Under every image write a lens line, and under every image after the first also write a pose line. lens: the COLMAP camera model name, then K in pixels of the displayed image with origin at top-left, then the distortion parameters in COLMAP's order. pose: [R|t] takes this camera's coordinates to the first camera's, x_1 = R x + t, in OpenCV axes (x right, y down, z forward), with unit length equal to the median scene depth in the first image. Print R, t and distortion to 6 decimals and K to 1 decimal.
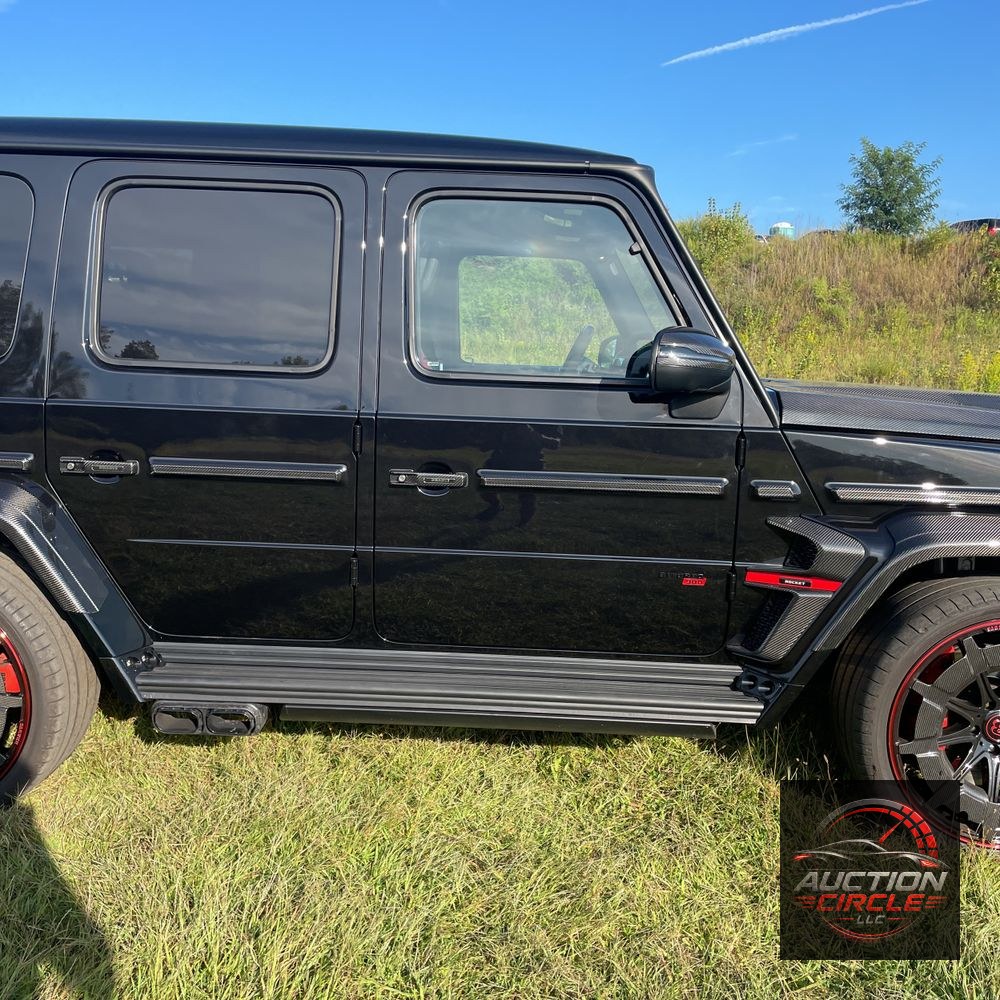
lens RADIAL K [[1025.9, 0, 519.1], [0, 1025.9, 482.4], [0, 0, 1]] dist [0.098341, -0.124766]
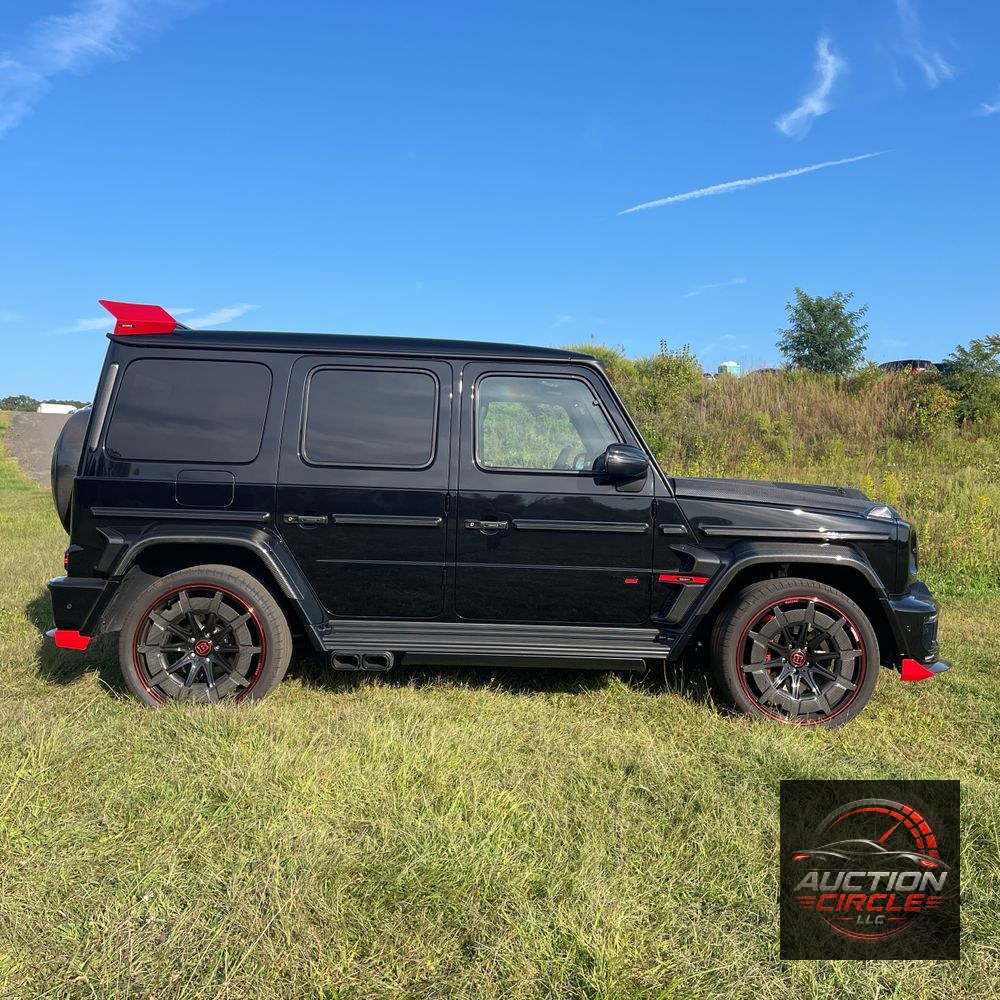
lens RADIAL K [[1022.7, 0, 544.6], [0, 1022.7, 465.2], [0, 0, 1]] dist [0.394749, -0.004461]
pose [[0.998176, 0.000205, 0.060367, -0.079850], [0.008325, 0.989973, -0.141012, 0.125955], [-0.059790, 0.141257, 0.988166, -0.700471]]
